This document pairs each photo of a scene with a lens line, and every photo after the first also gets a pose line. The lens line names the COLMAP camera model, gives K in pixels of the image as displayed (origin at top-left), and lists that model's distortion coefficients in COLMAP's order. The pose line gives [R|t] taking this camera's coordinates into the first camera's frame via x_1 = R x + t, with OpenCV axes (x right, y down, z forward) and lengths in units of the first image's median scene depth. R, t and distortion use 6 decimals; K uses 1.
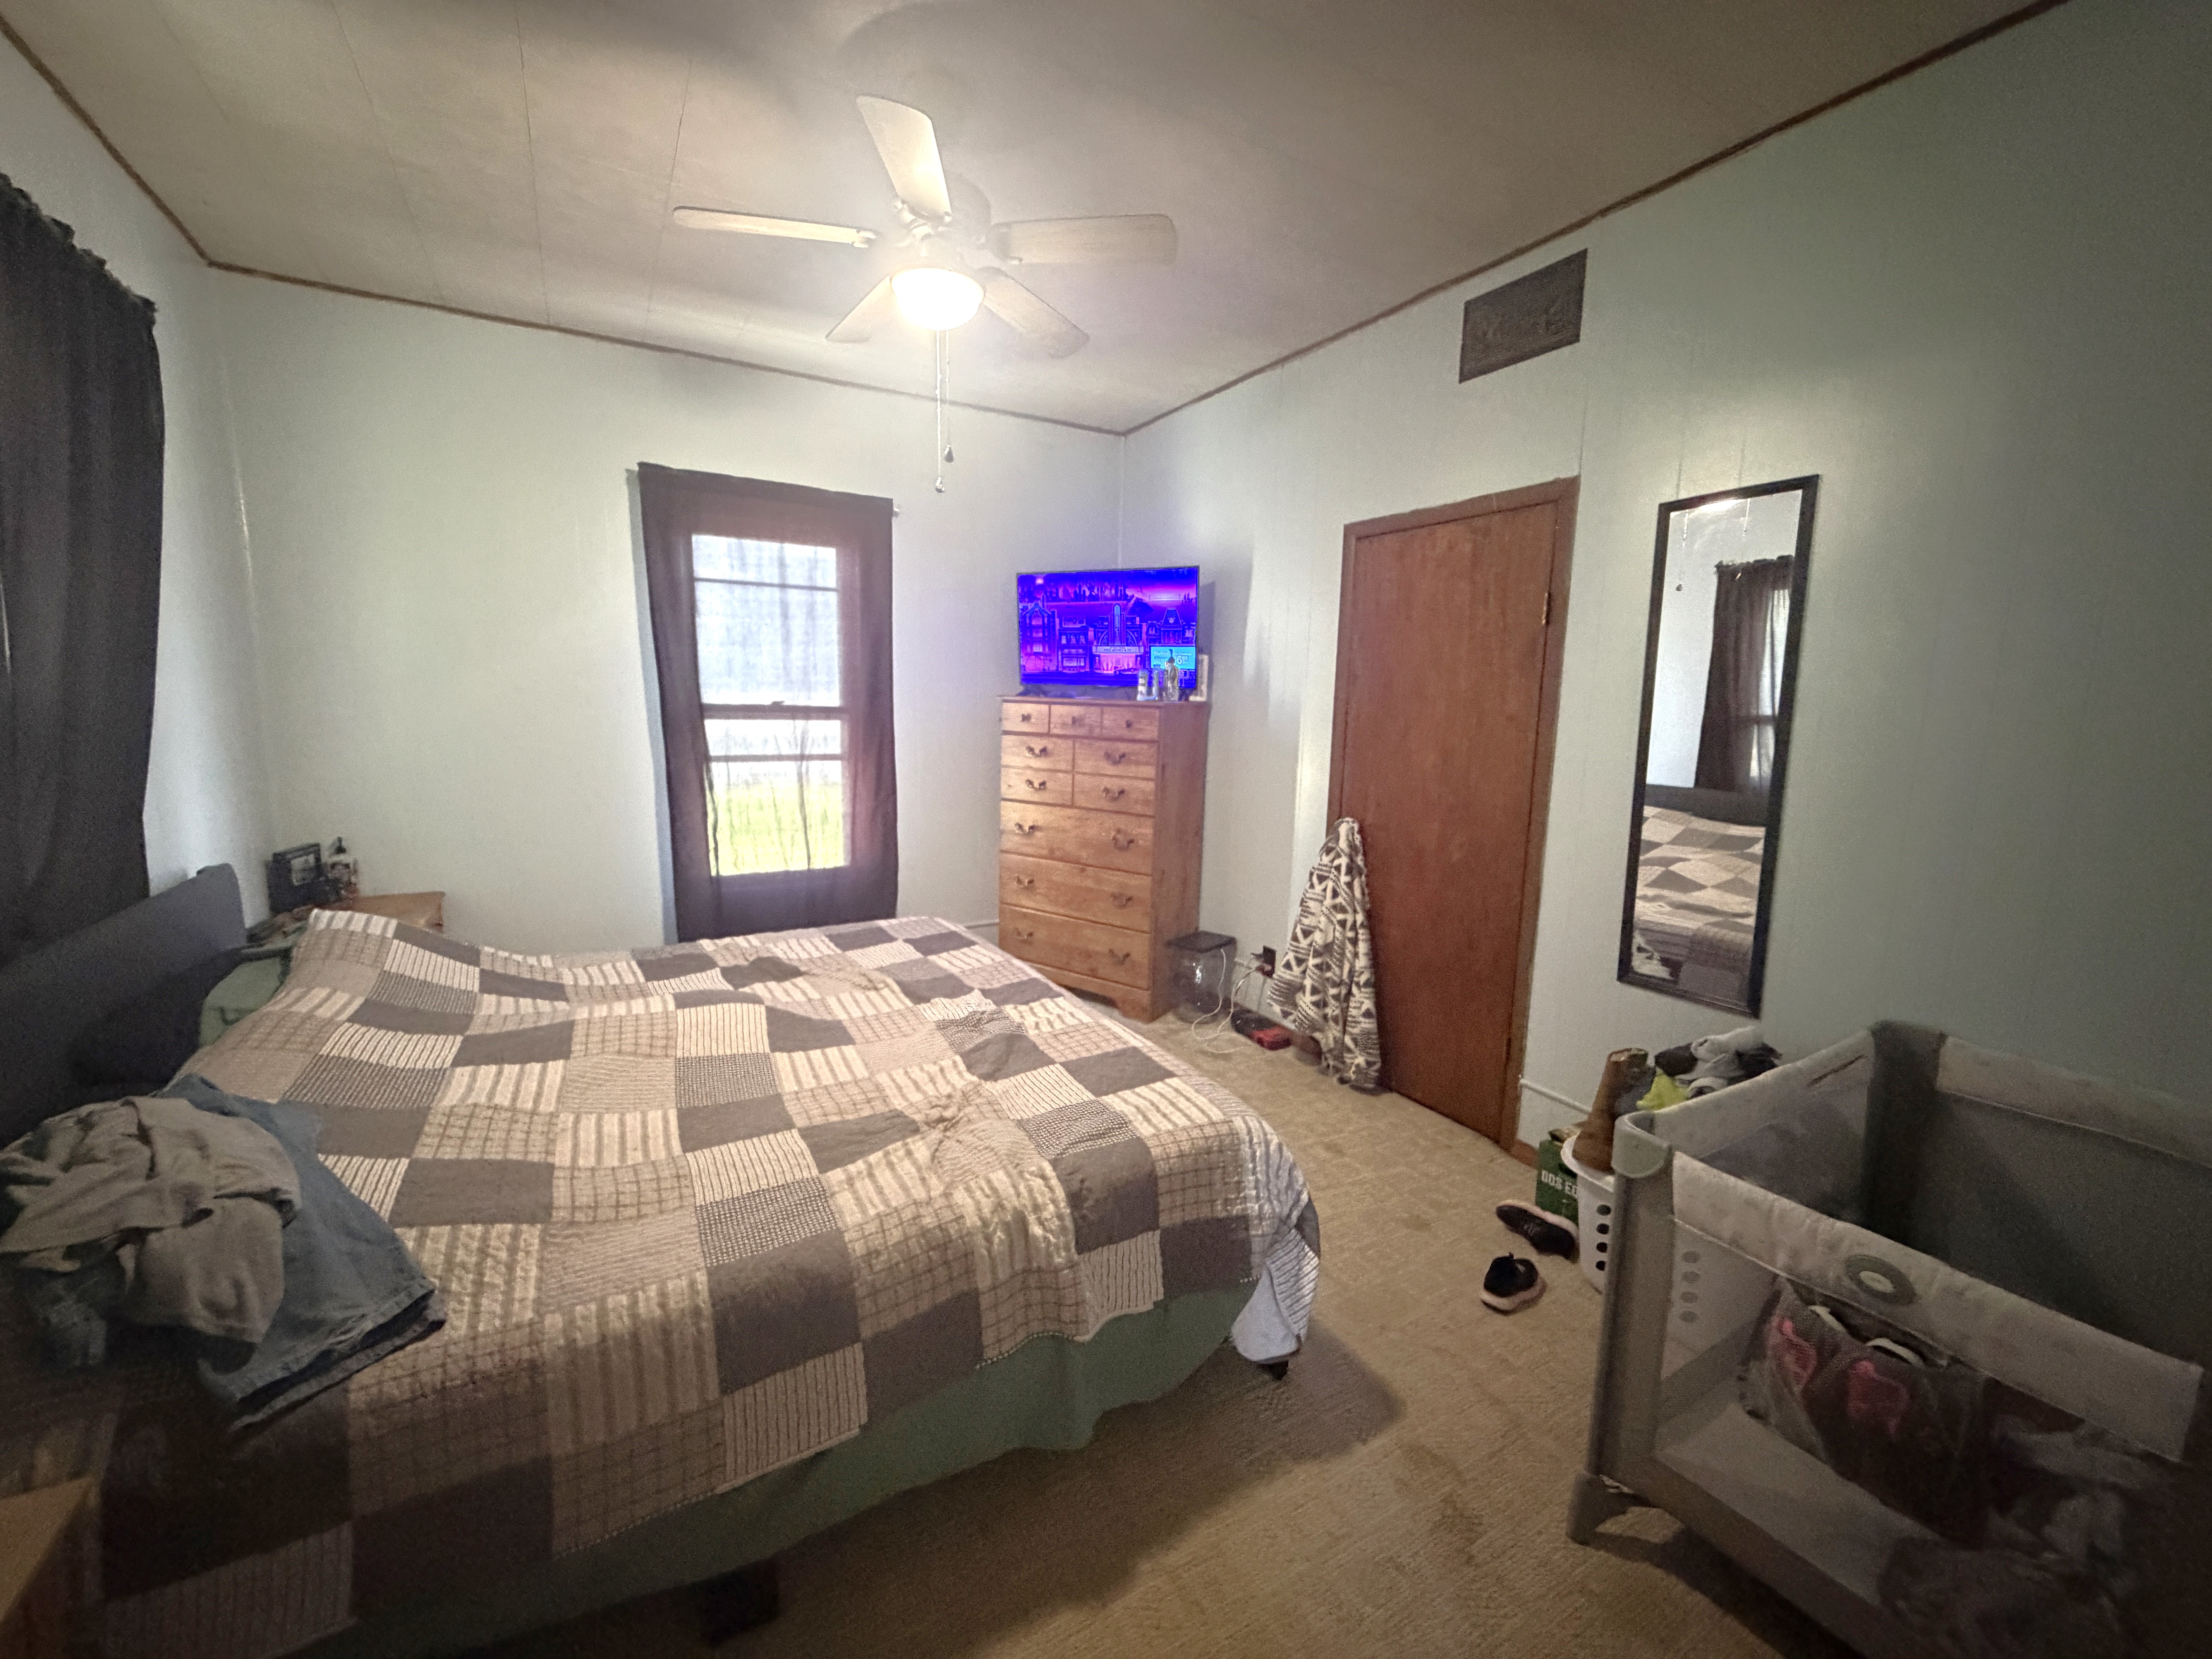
lens RADIAL K [[879.2, 0, 1099.6], [0, 879.2, 830.0], [0, 0, 1]] dist [-0.000383, 0.000169]
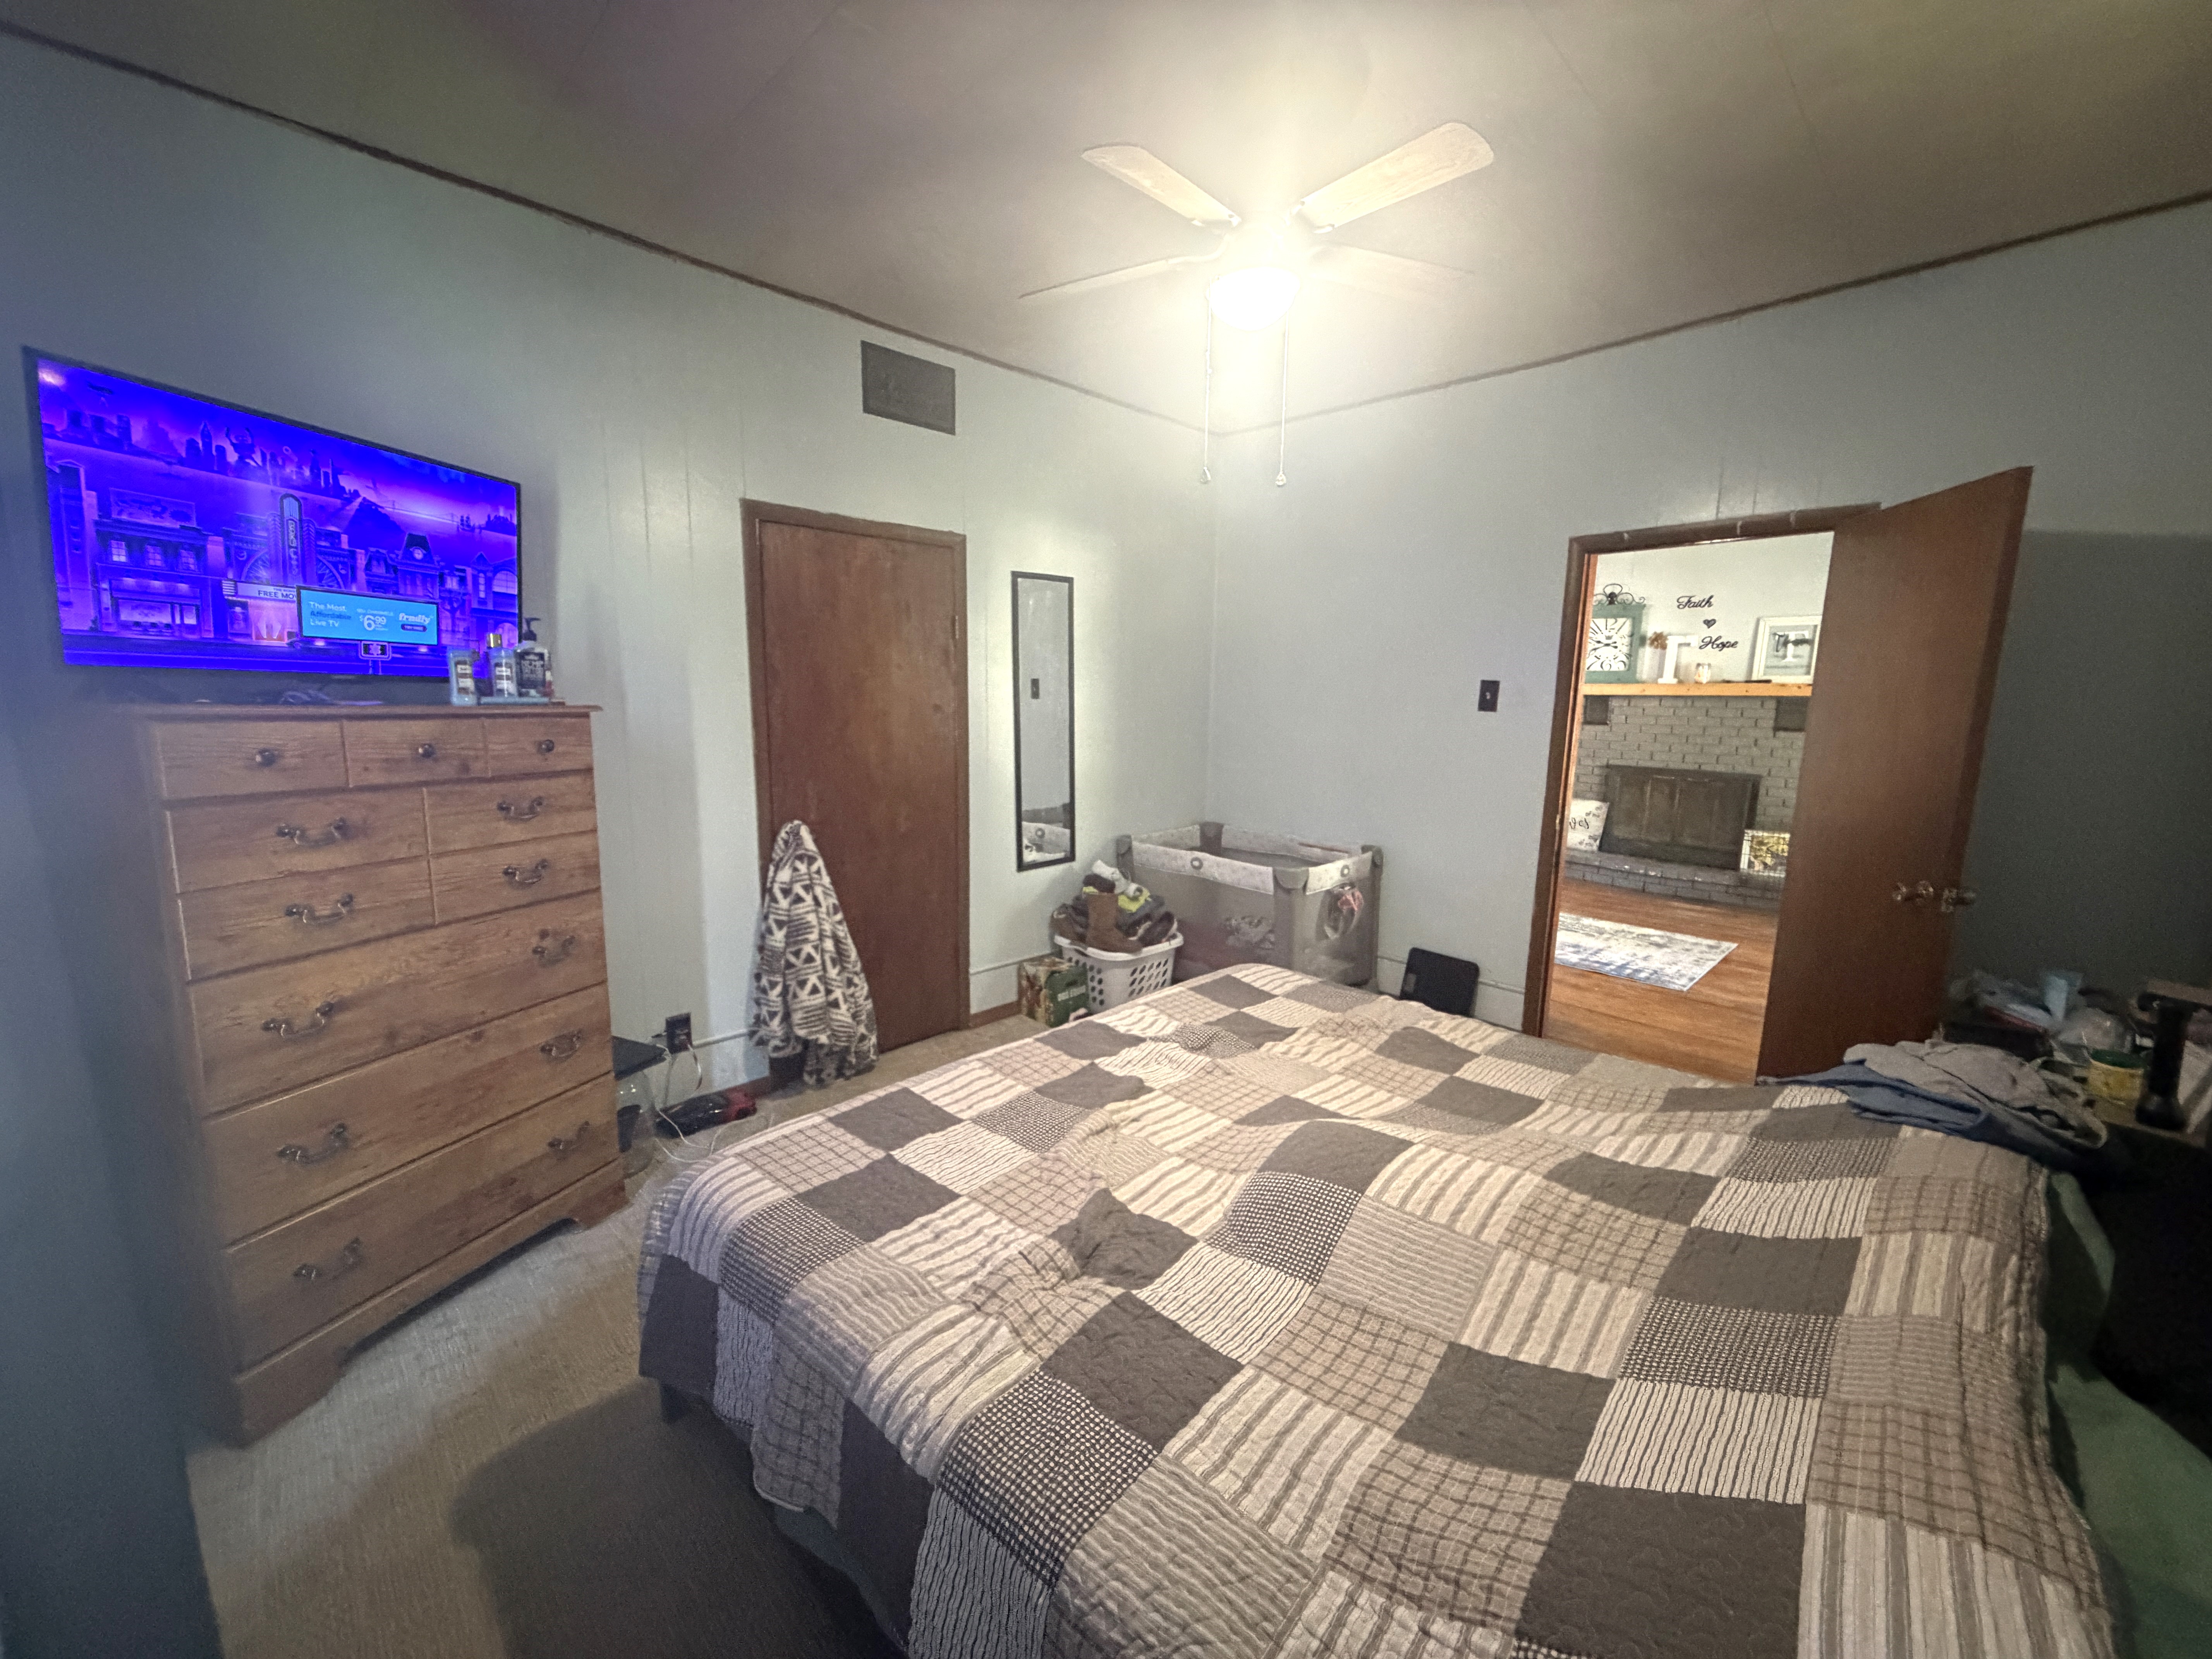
lens RADIAL K [[886.6, 0, 1101.6], [0, 886.6, 832.1], [0, 0, 1]] dist [0.006991, -0.000226]
pose [[-0.261914, -0.172597, 0.949532, -0.616826], [0.128373, 0.968905, 0.211528, -0.140389], [-0.956515, 0.177297, -0.231612, 0.787836]]
